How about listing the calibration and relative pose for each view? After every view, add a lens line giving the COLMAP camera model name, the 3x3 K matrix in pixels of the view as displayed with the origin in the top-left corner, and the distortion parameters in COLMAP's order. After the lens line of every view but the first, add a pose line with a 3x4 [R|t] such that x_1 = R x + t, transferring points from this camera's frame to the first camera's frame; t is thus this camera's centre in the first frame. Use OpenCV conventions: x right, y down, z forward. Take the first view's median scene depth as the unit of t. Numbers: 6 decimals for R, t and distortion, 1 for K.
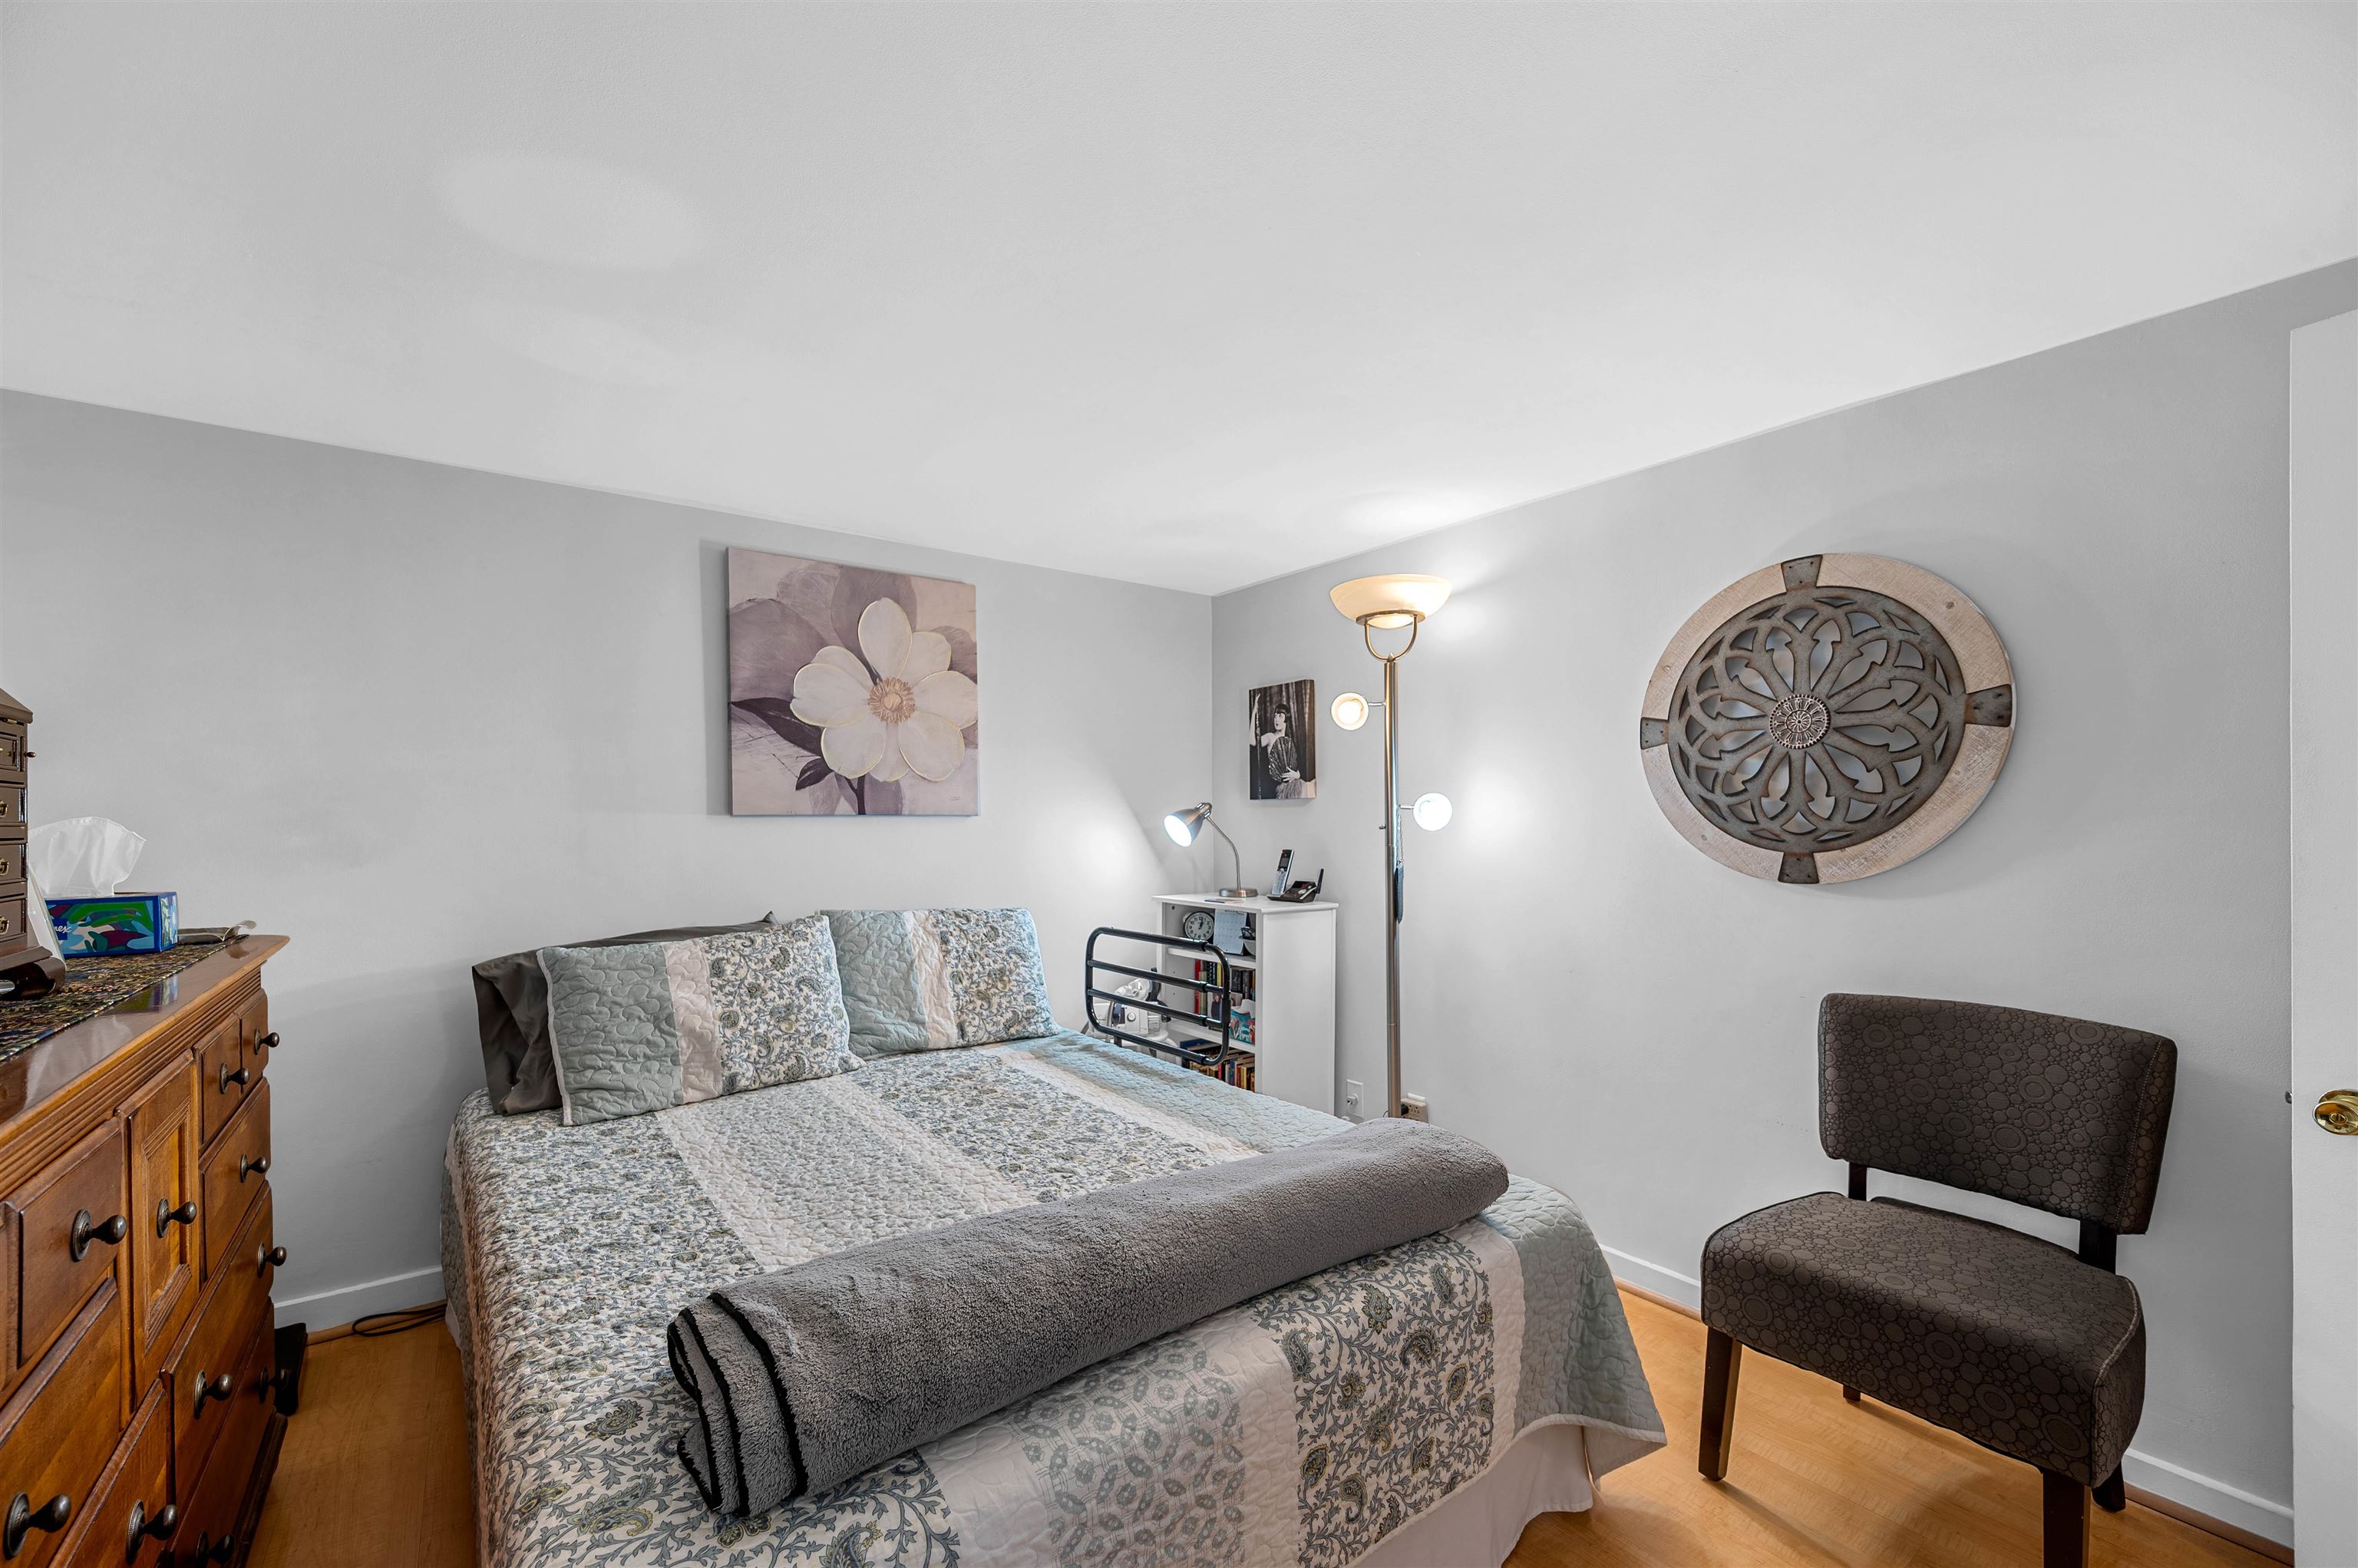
lens RADIAL K [[945.1, 0, 1171.5], [0, 945.1, 831.7], [0, 0, 1]] dist [0.000232, -0.000065]
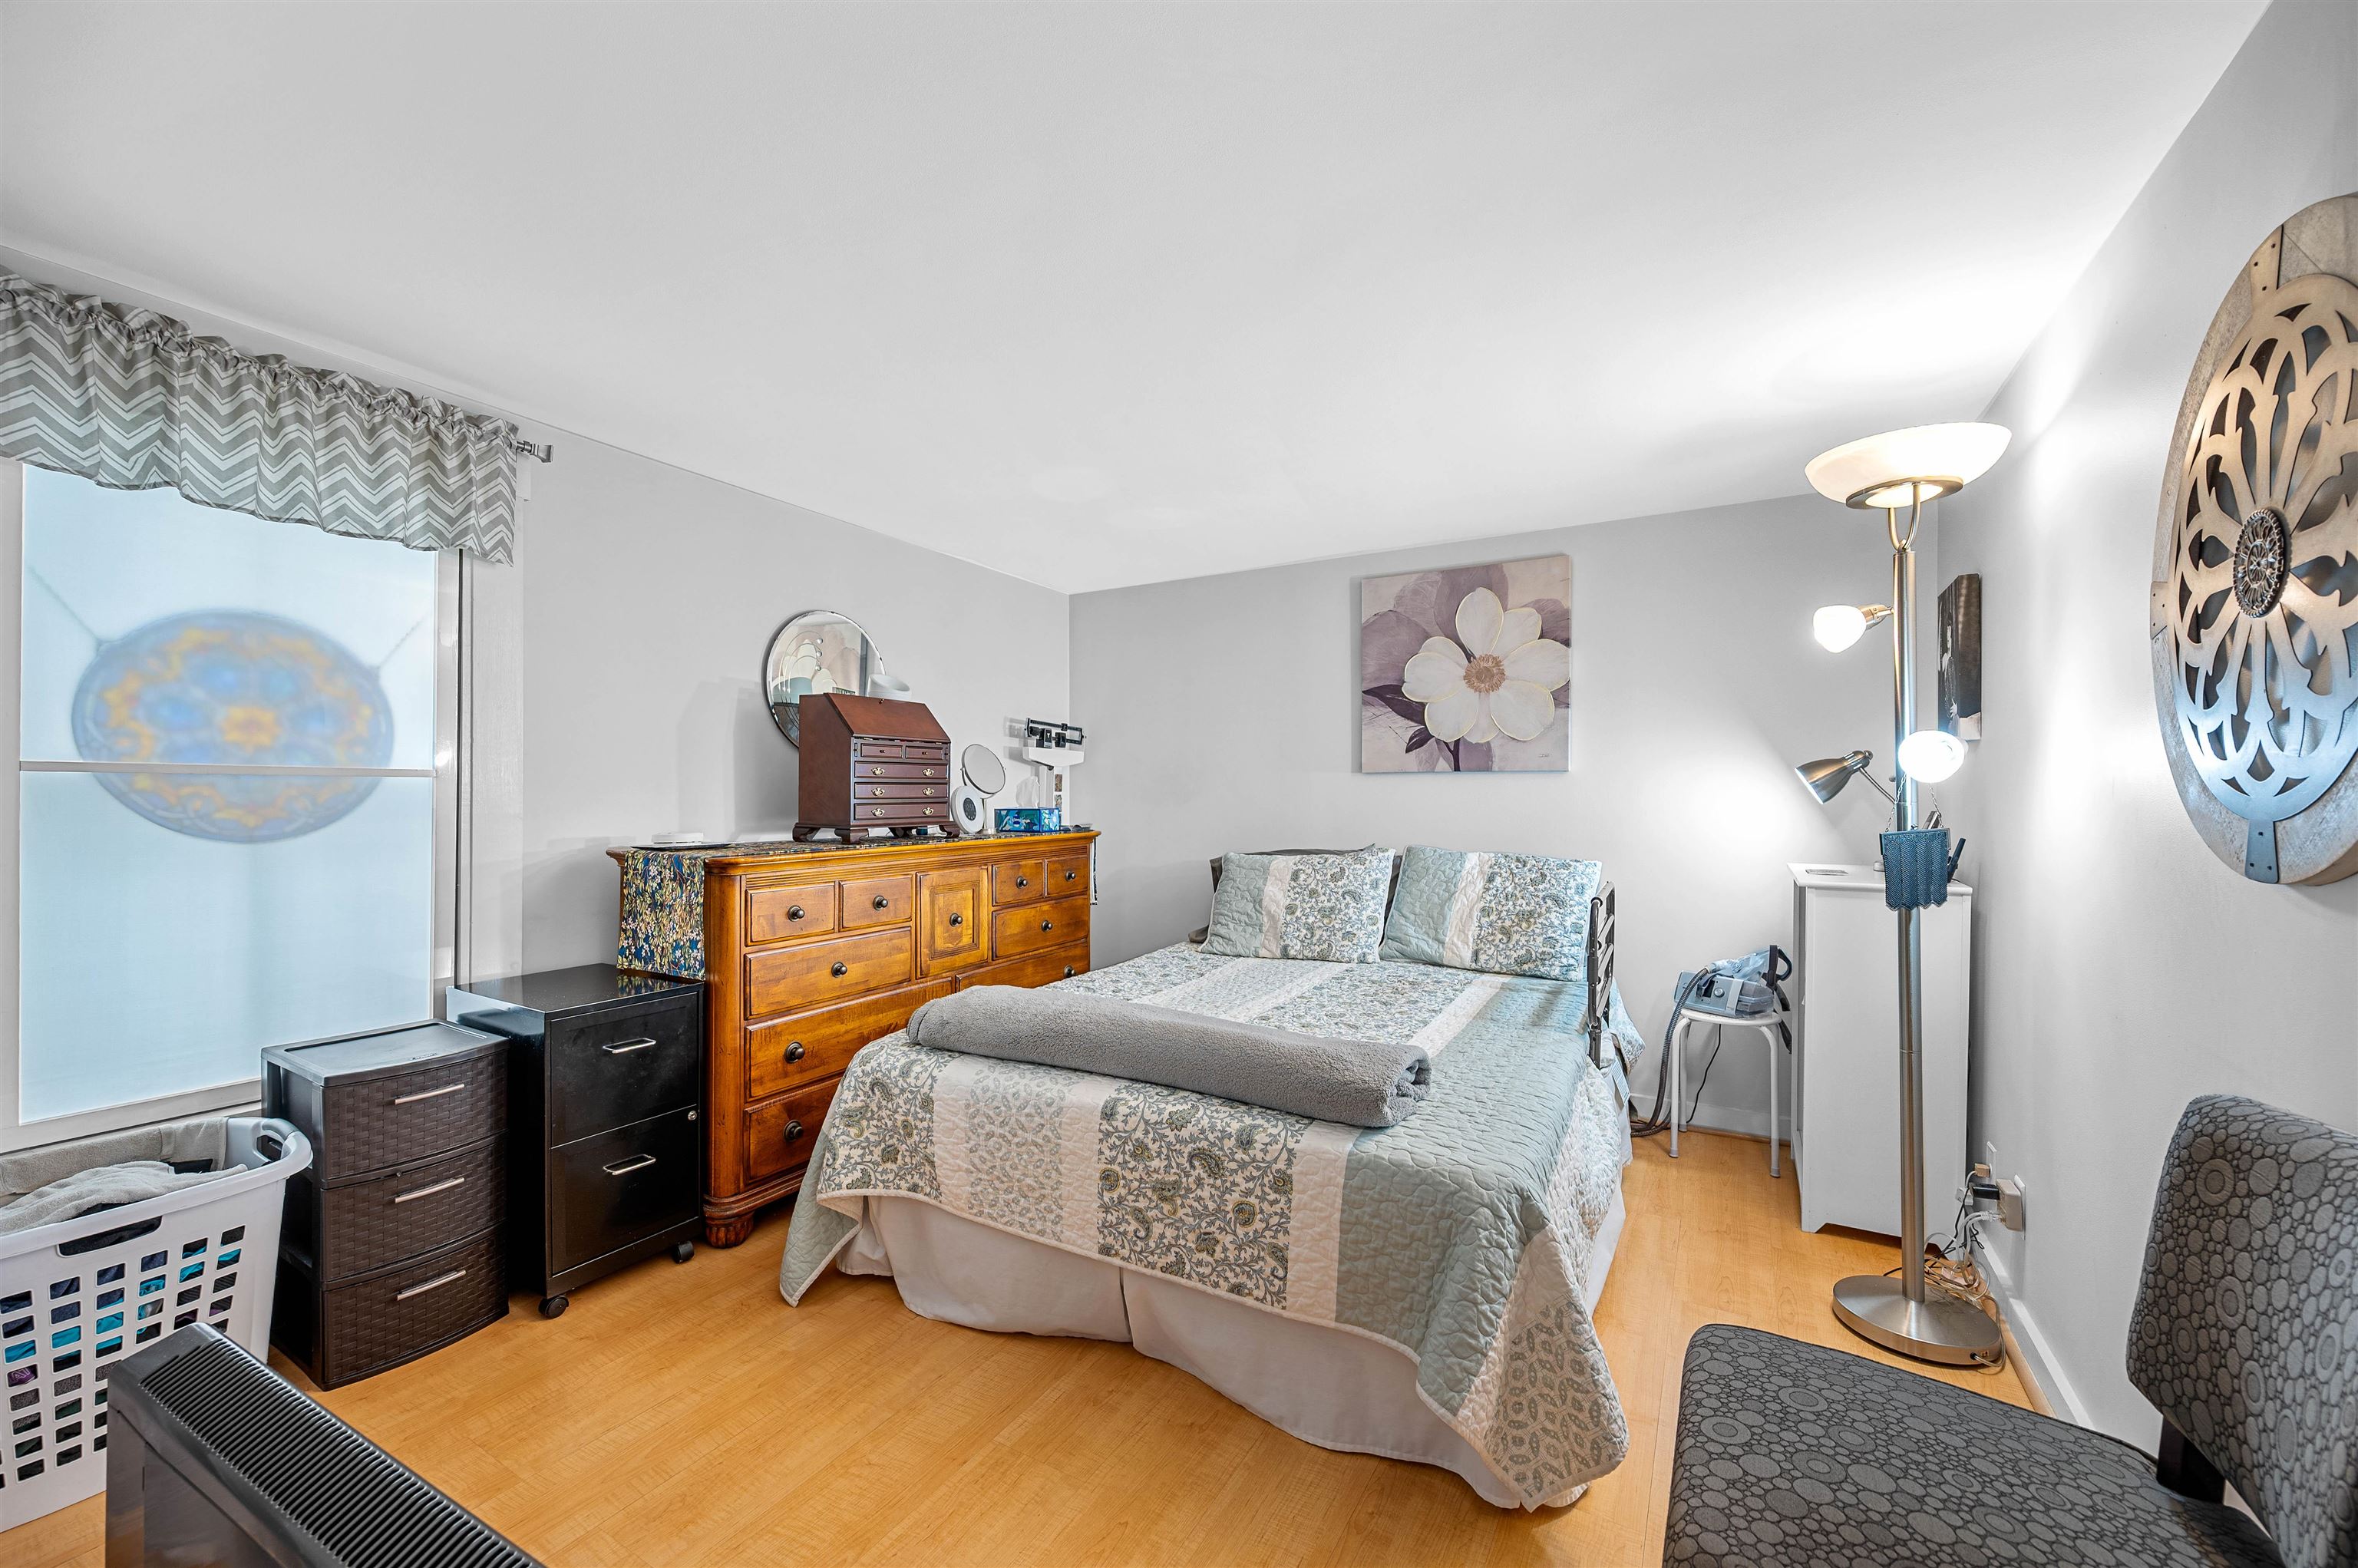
lens RADIAL K [[944.3, 0, 1174.9], [0, 944.3, 794.9], [0, 0, 1]] dist [0.000082, -0.000035]
pose [[0.392776, 0.009414, -0.919586, 0.694889], [-0.008437, 0.999942, 0.006633, 0.007876], [0.919595, 0.005153, 0.392833, 0.203385]]
